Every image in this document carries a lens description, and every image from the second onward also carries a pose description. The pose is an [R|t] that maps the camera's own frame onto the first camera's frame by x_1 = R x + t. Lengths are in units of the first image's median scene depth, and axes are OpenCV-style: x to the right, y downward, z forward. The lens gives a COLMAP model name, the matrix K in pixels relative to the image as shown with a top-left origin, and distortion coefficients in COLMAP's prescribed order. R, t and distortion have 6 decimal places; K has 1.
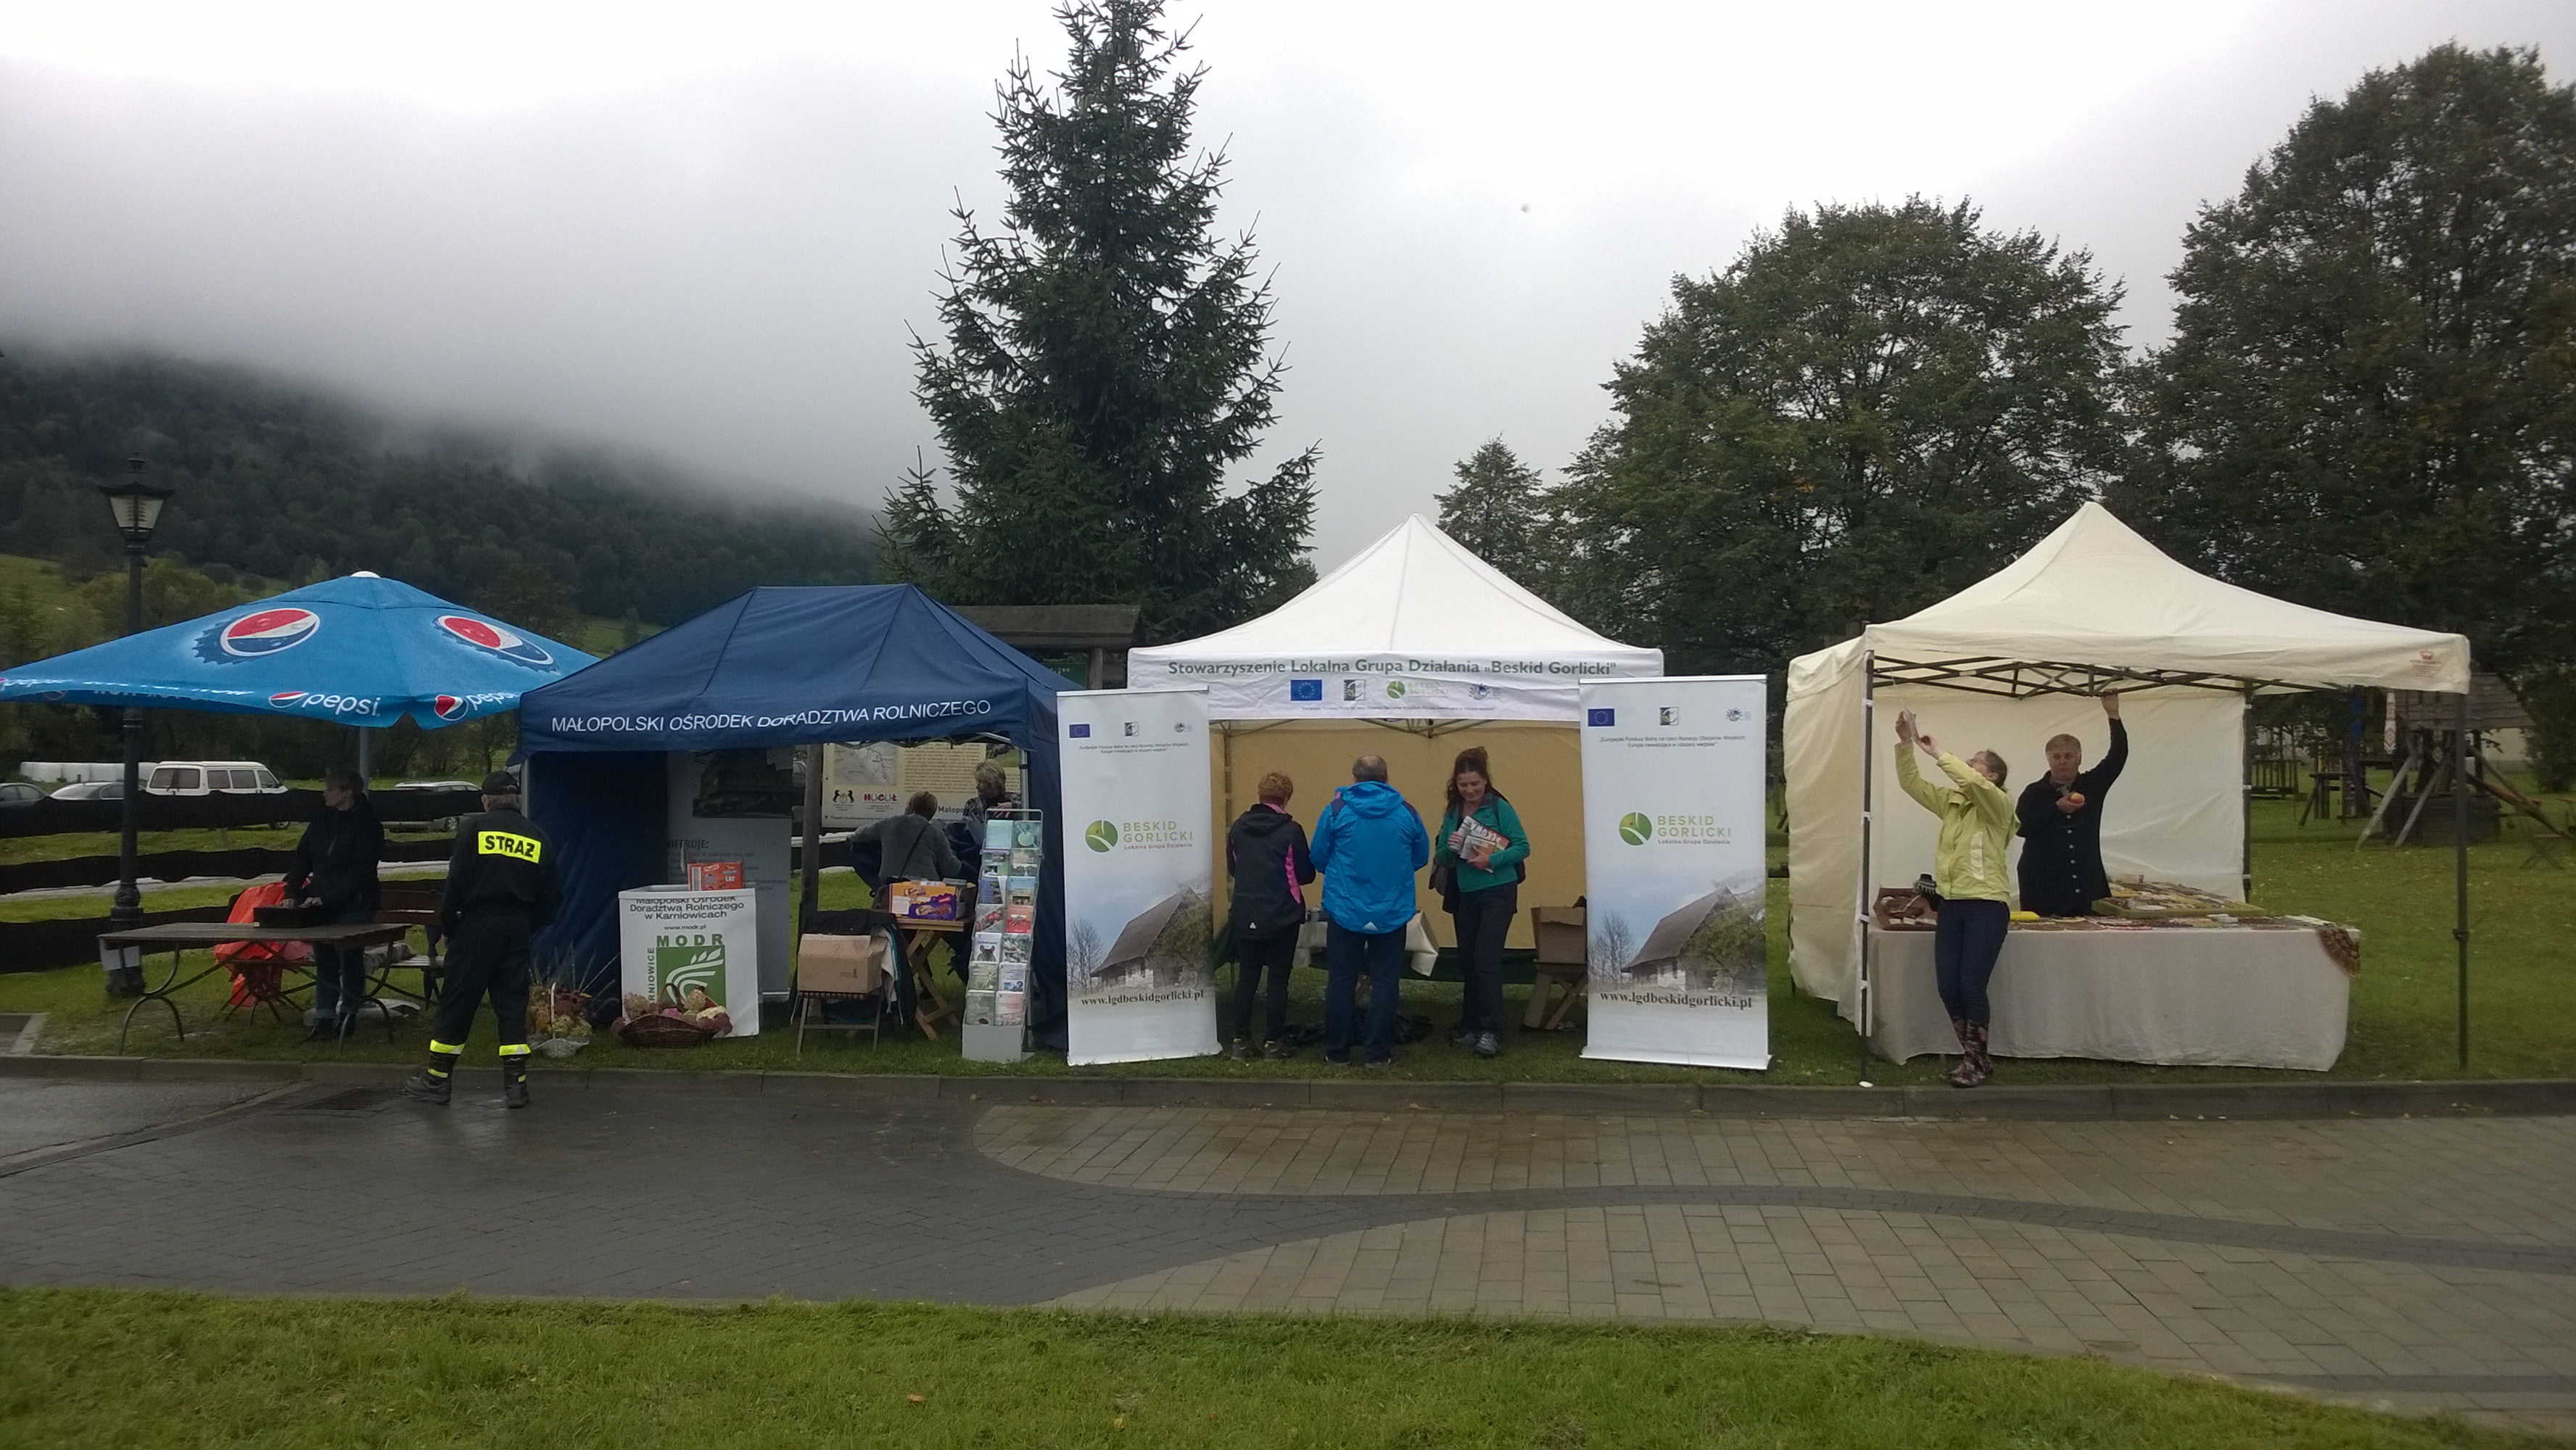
lens RADIAL K [[1943.9, 0, 1288.0], [0, 1943.9, 725.0], [0, 0, 1]] dist [-0.006000, -0.003598]
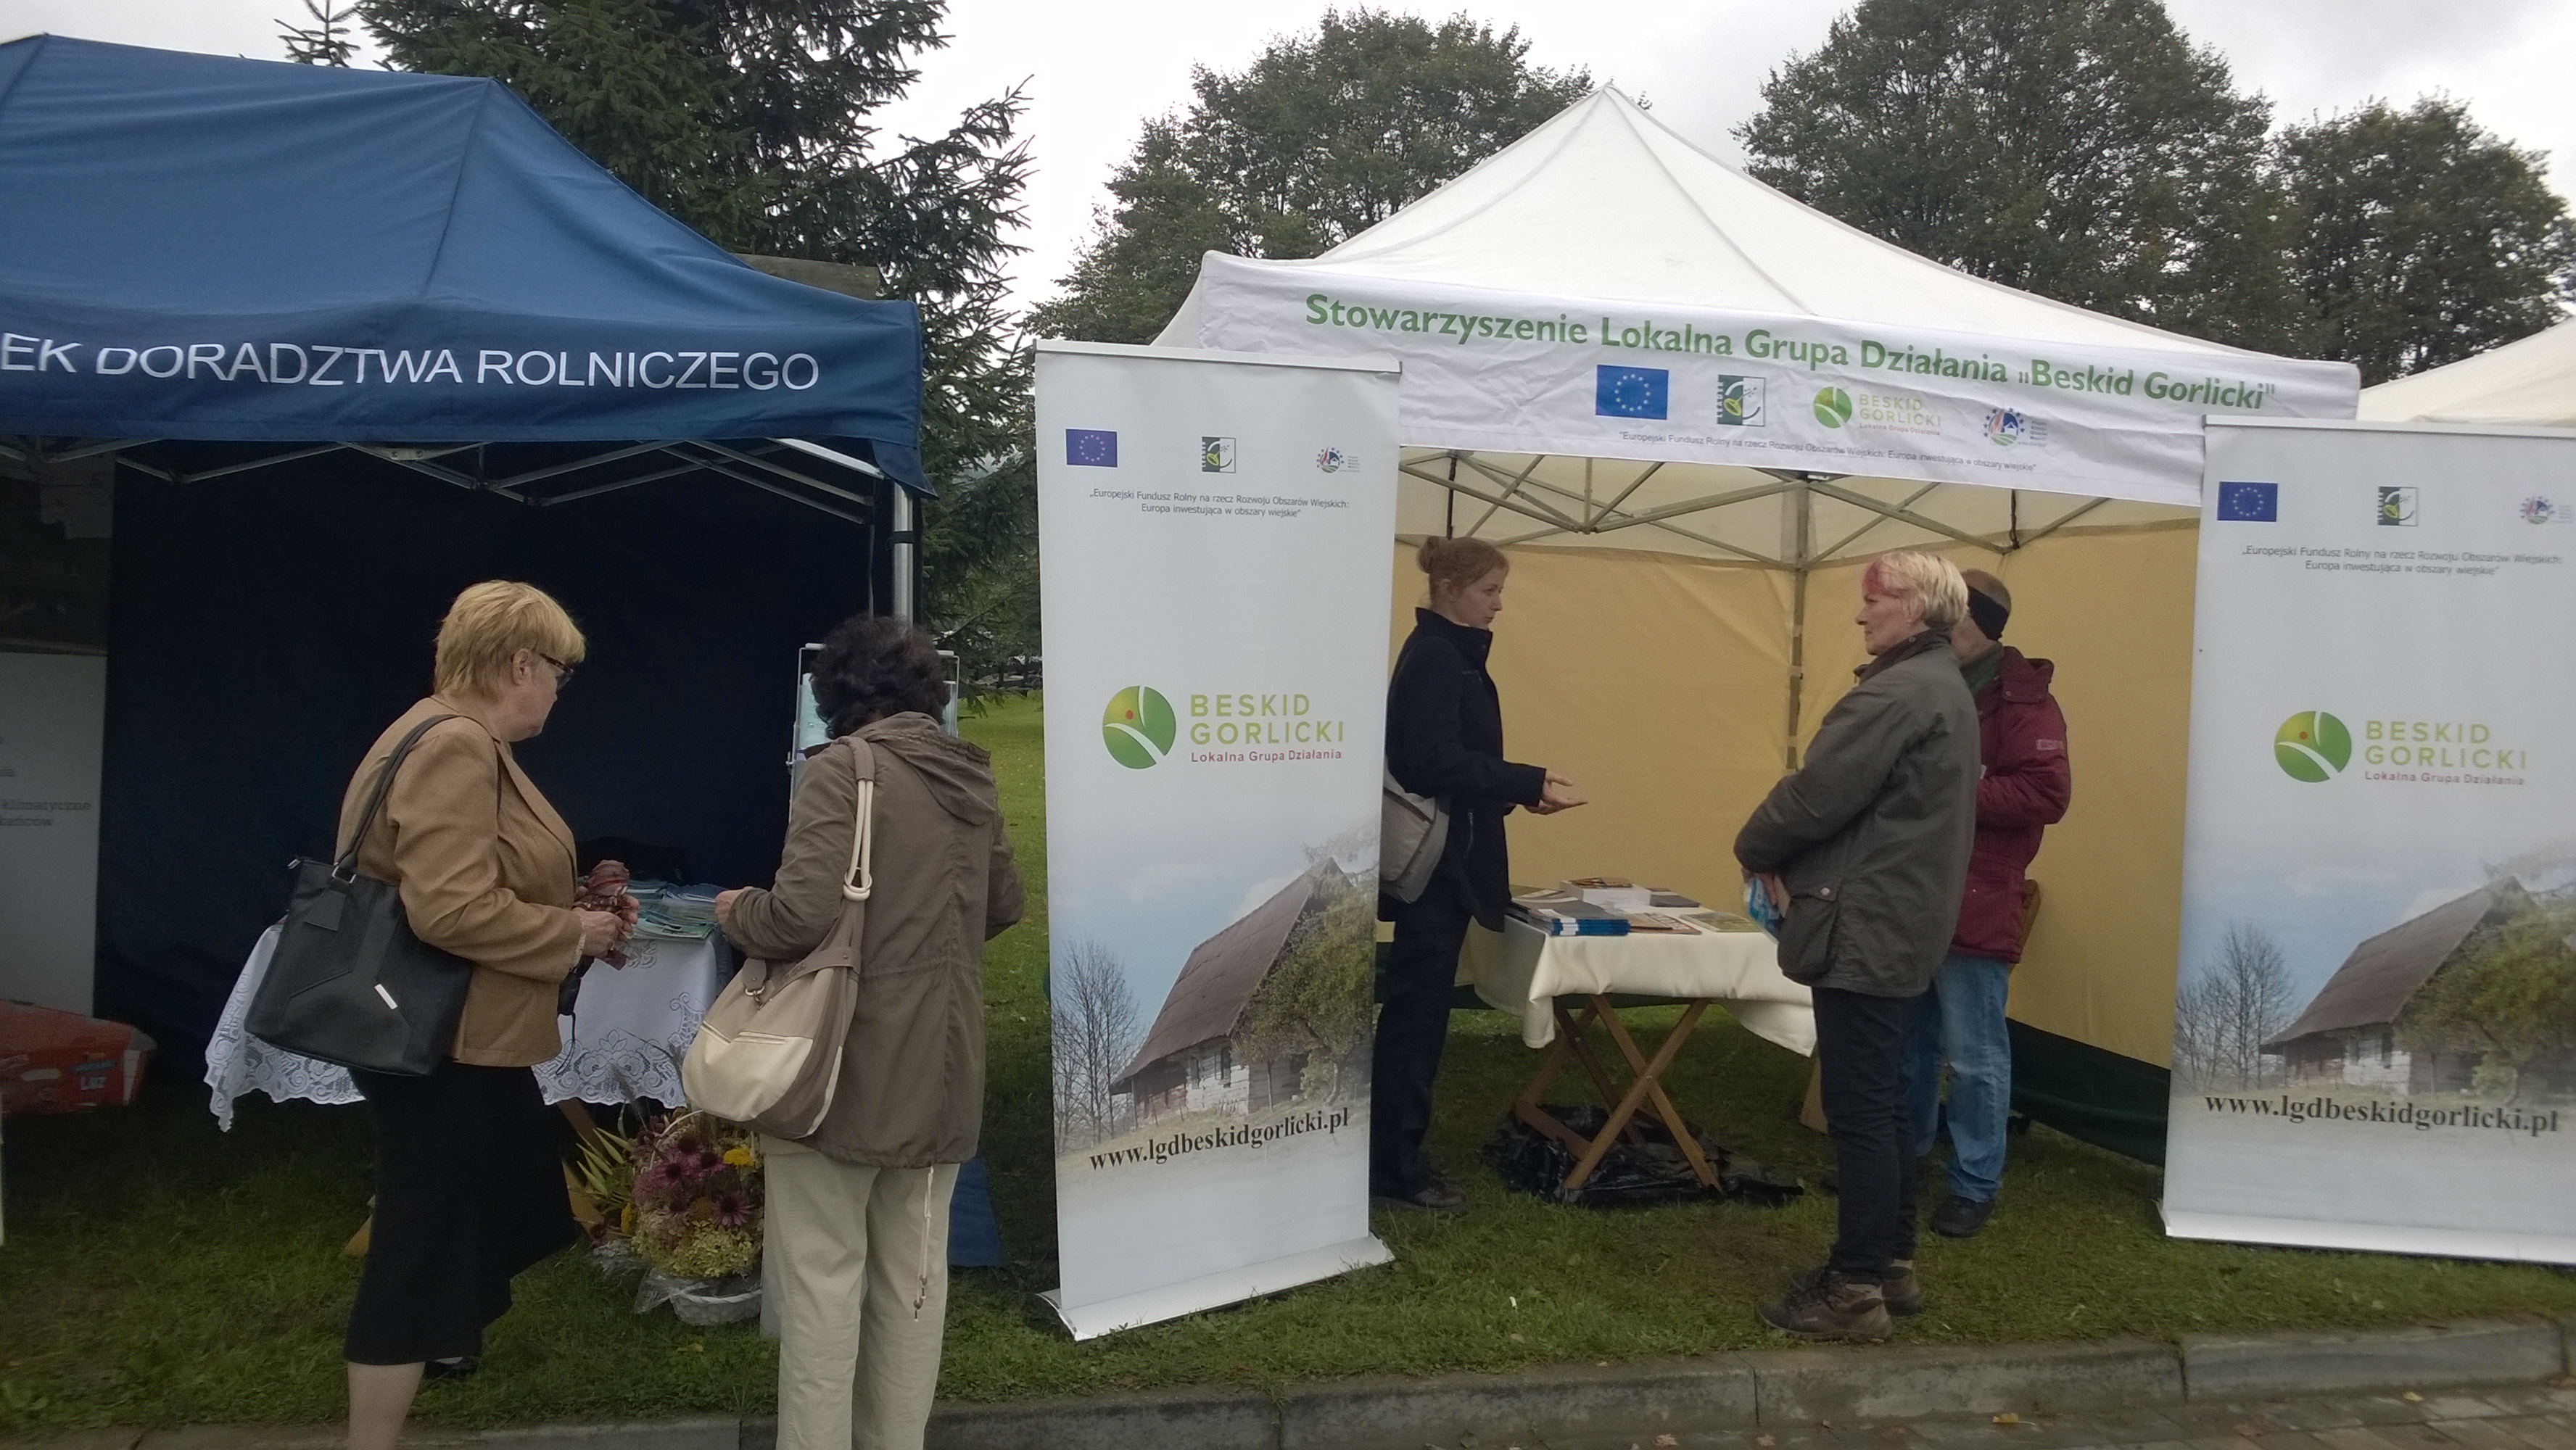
lens RADIAL K [[1943.9, 0, 1288.0], [0, 1943.9, 725.0], [0, 0, 1]] dist [-0.006000, -0.003598]
pose [[0.932733, 0.029032, 0.359397, -0.208037], [-0.050657, 0.997418, 0.050898, 0.035989], [-0.356992, -0.065680, 0.931796, 0.635777]]
